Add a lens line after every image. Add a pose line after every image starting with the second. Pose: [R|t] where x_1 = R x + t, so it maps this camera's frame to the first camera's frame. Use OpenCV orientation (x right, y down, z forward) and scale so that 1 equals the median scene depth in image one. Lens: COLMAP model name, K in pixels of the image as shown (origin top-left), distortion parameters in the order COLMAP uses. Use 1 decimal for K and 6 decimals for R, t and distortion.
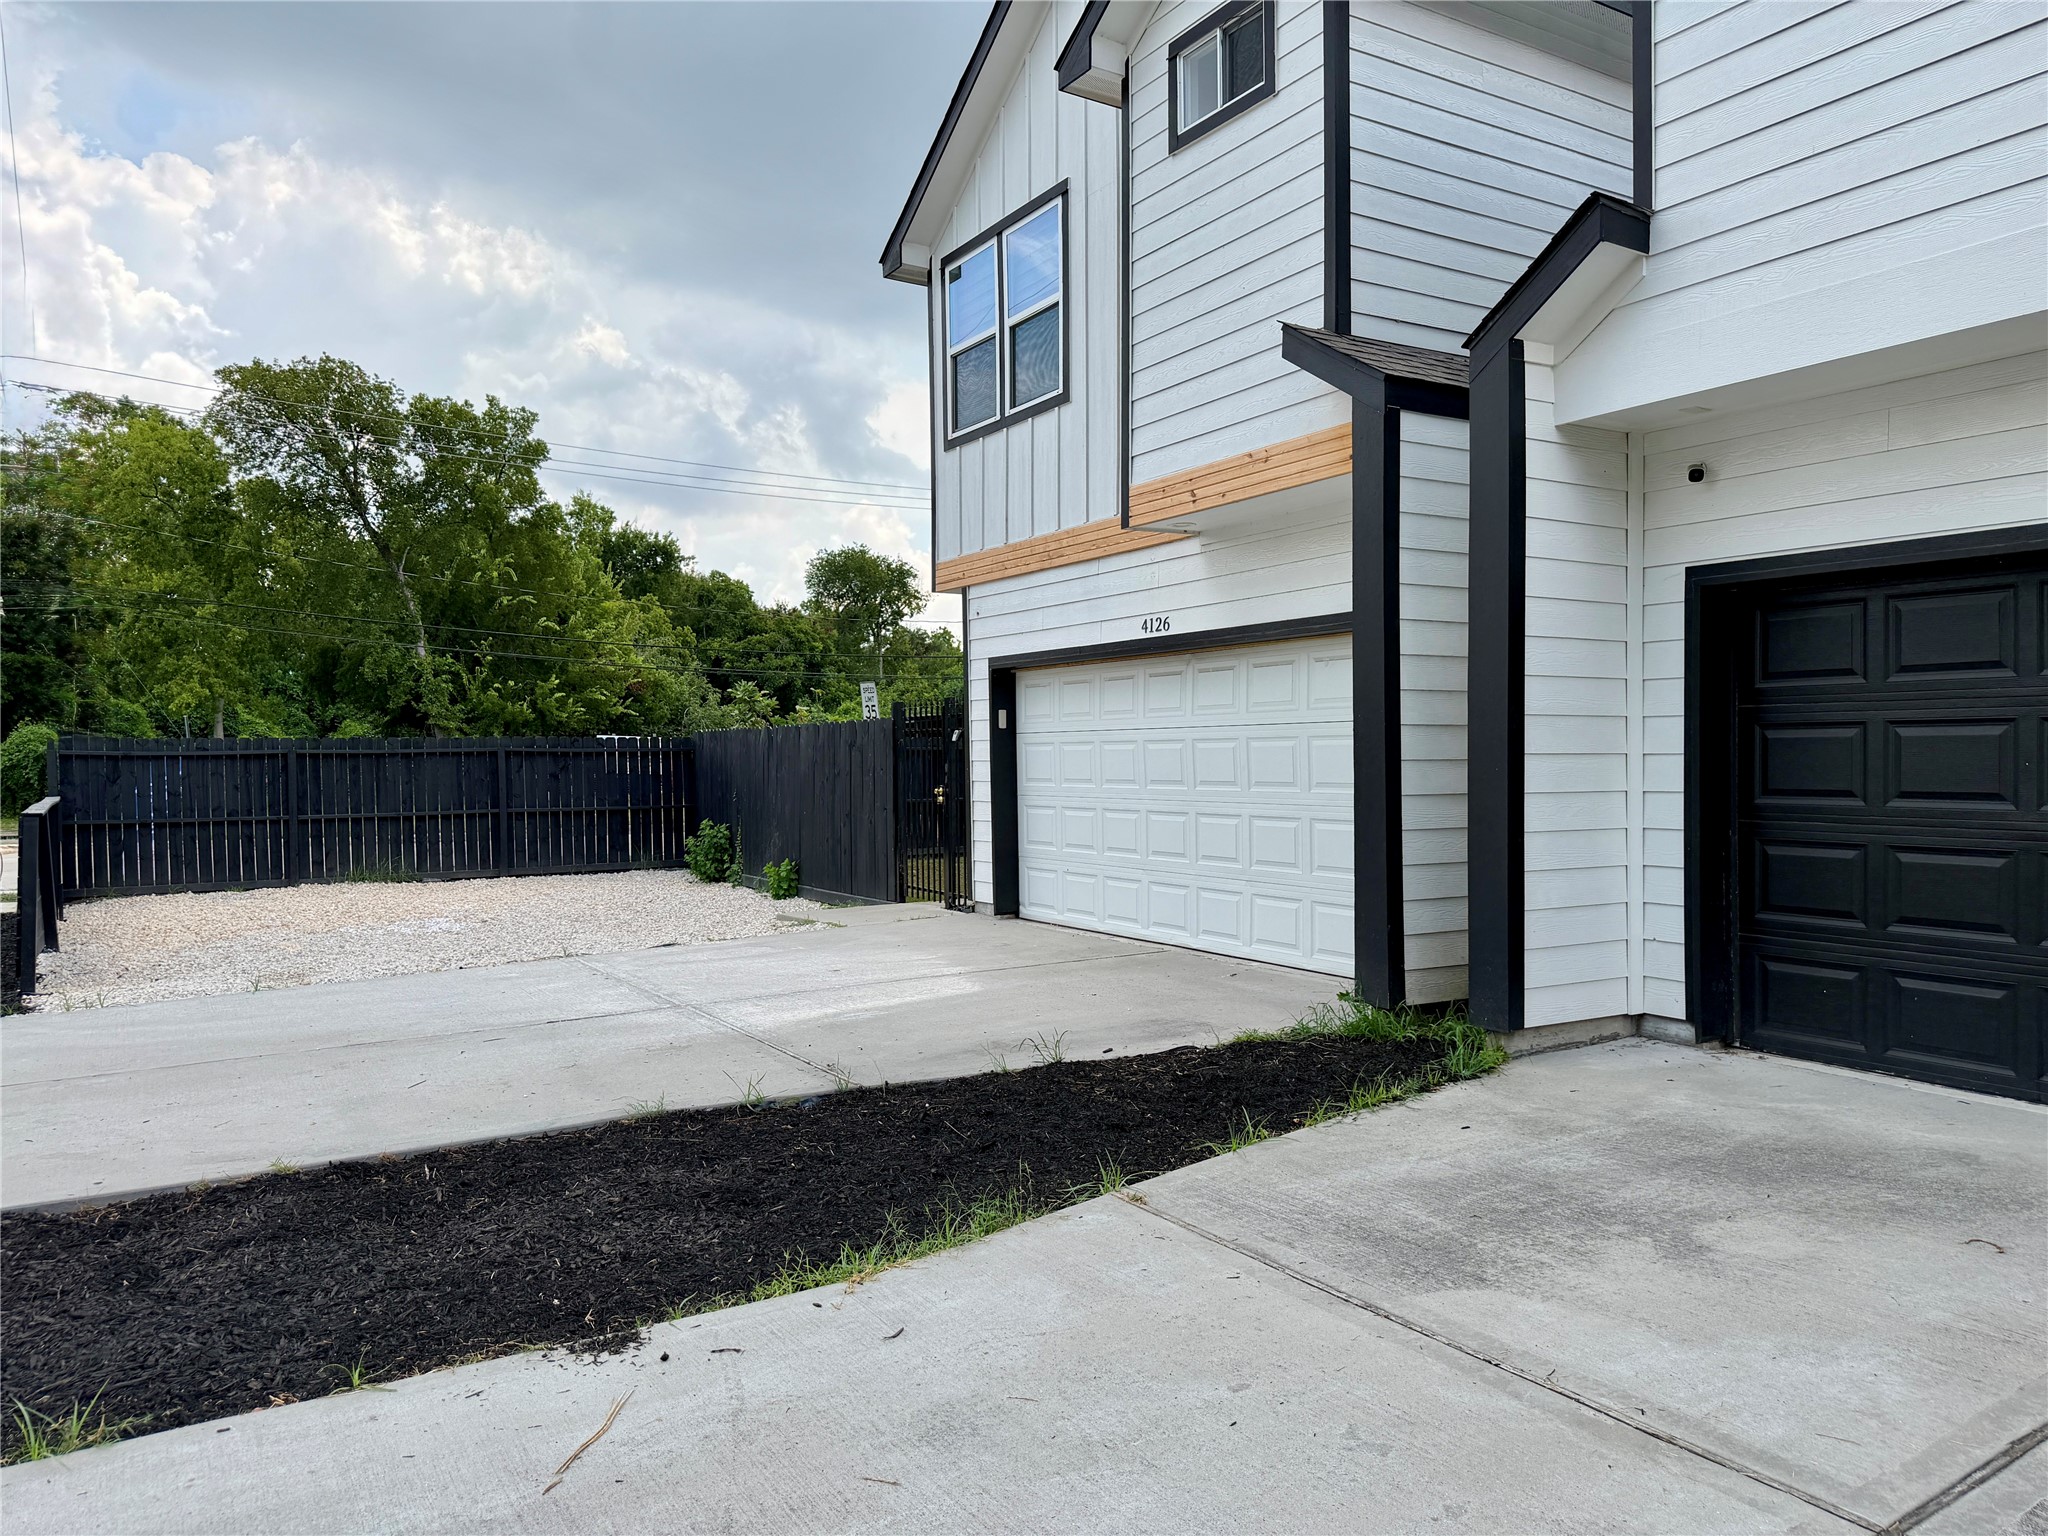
lens RADIAL K [[1431.8, 0, 1024.0], [0, 1431.8, 768.0], [0, 0, 1]] dist [0.000006, -0.000005]
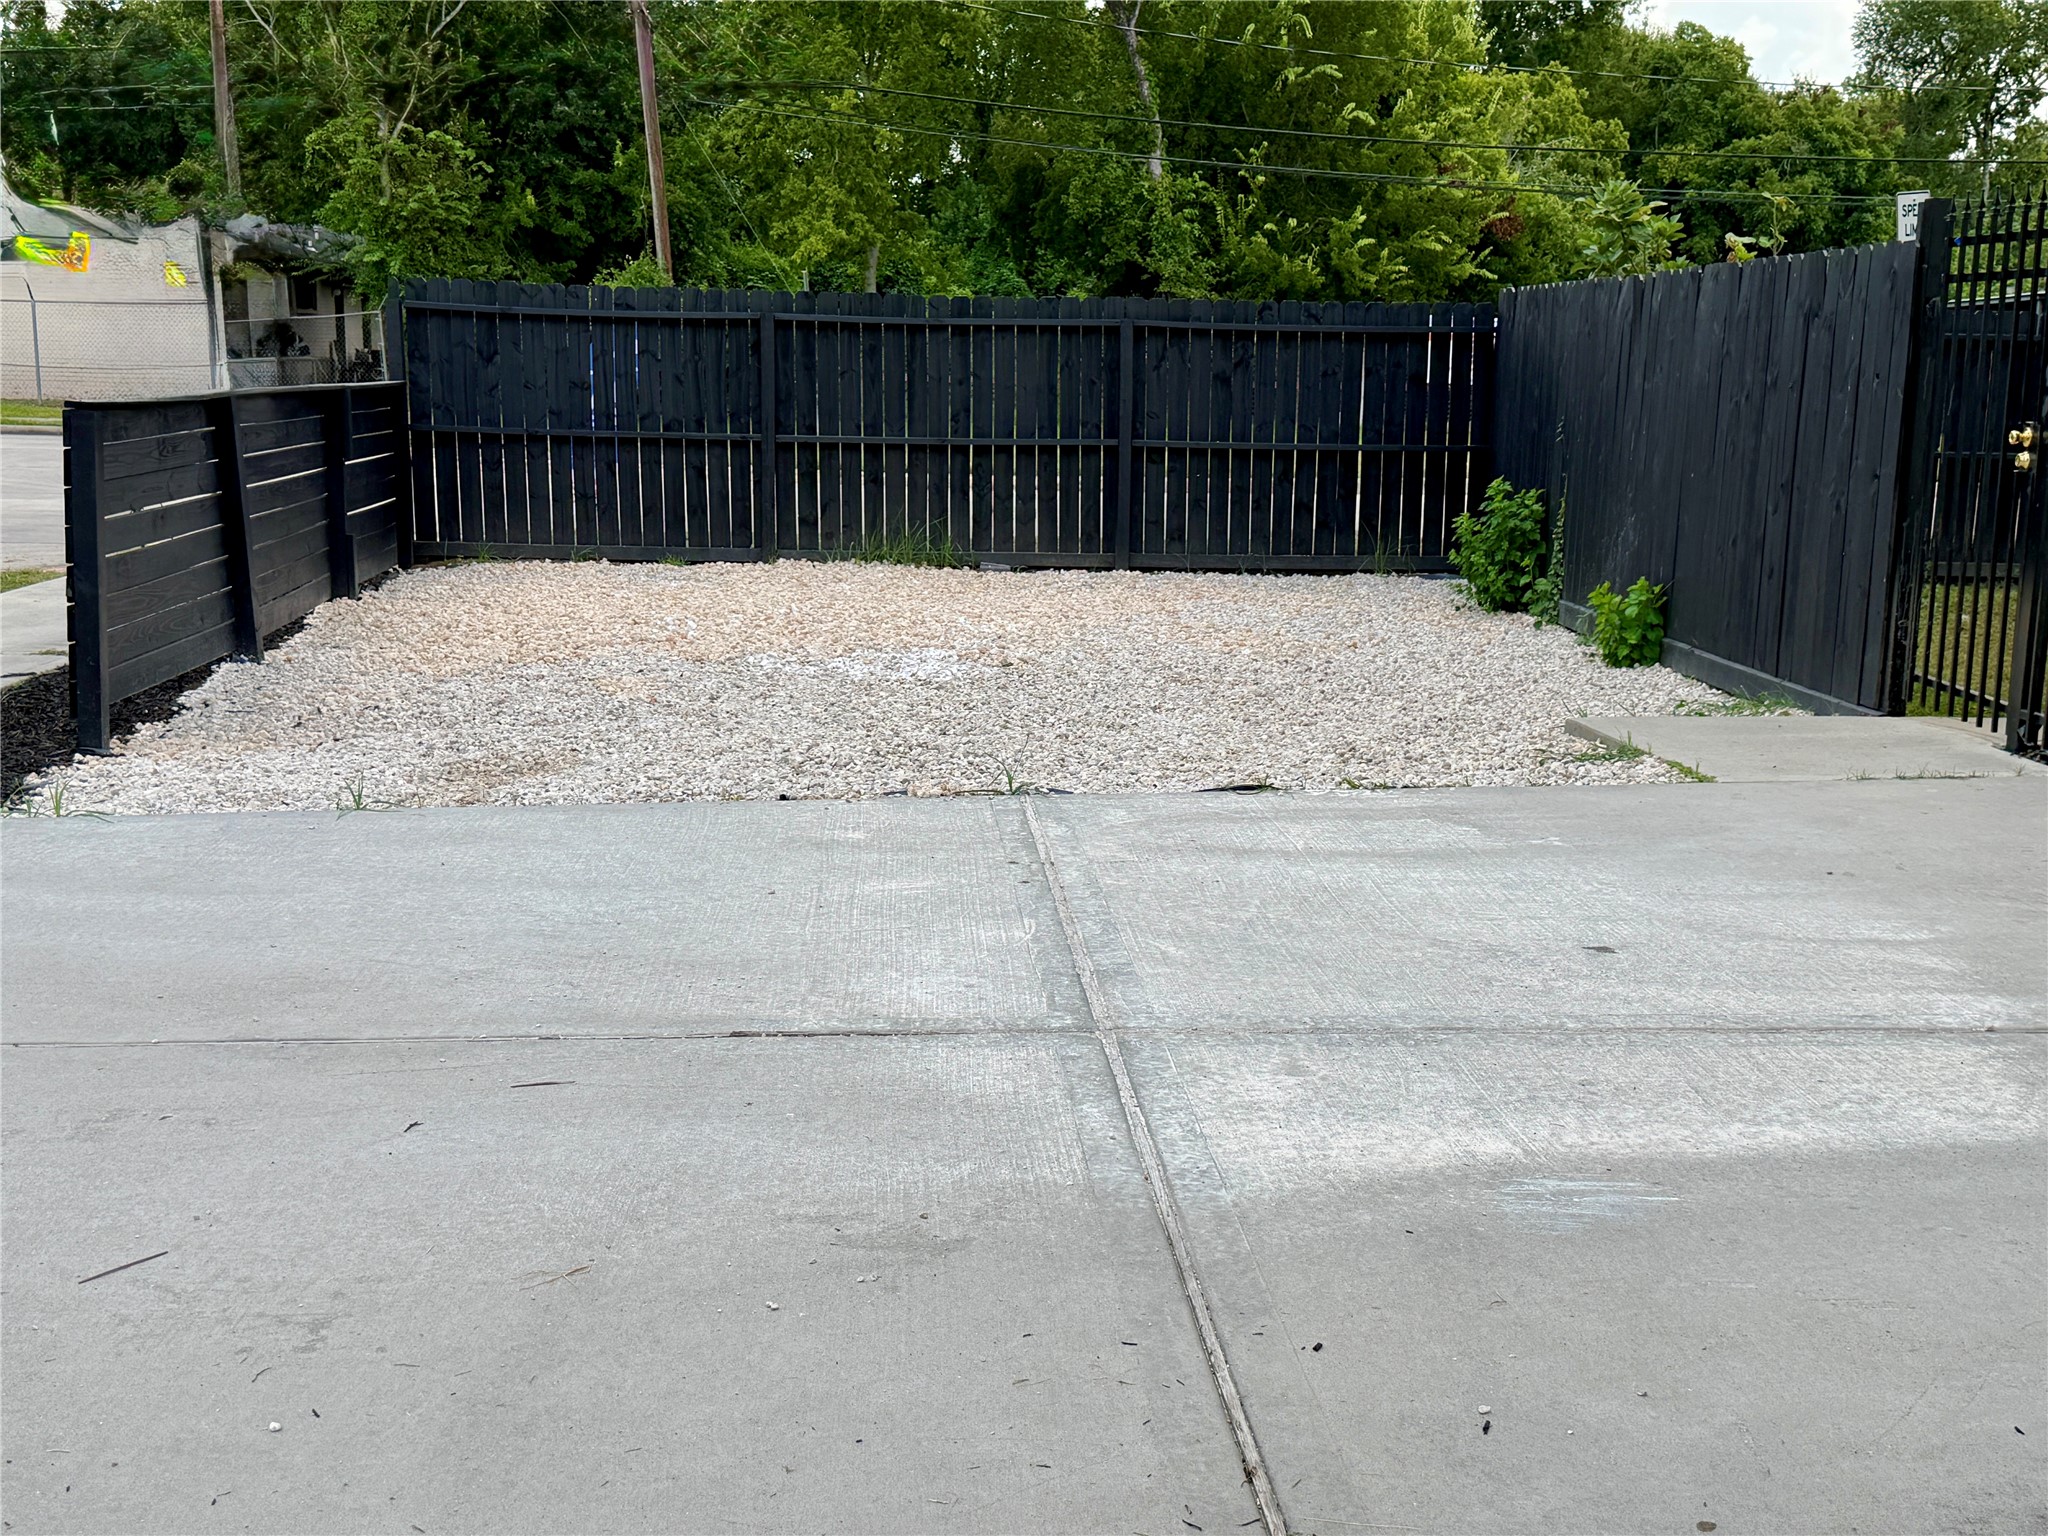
lens RADIAL K [[2299.6, 0, 1024.0], [0, 2299.6, 768.0], [0, 0, 1]] dist [0.207941, -0.460503]
pose [[0.887073, 0.107658, -0.448900, -0.003647], [-0.032518, 0.984583, 0.171870, 0.002800], [0.460483, -0.137864, 0.876898, 0.217349]]
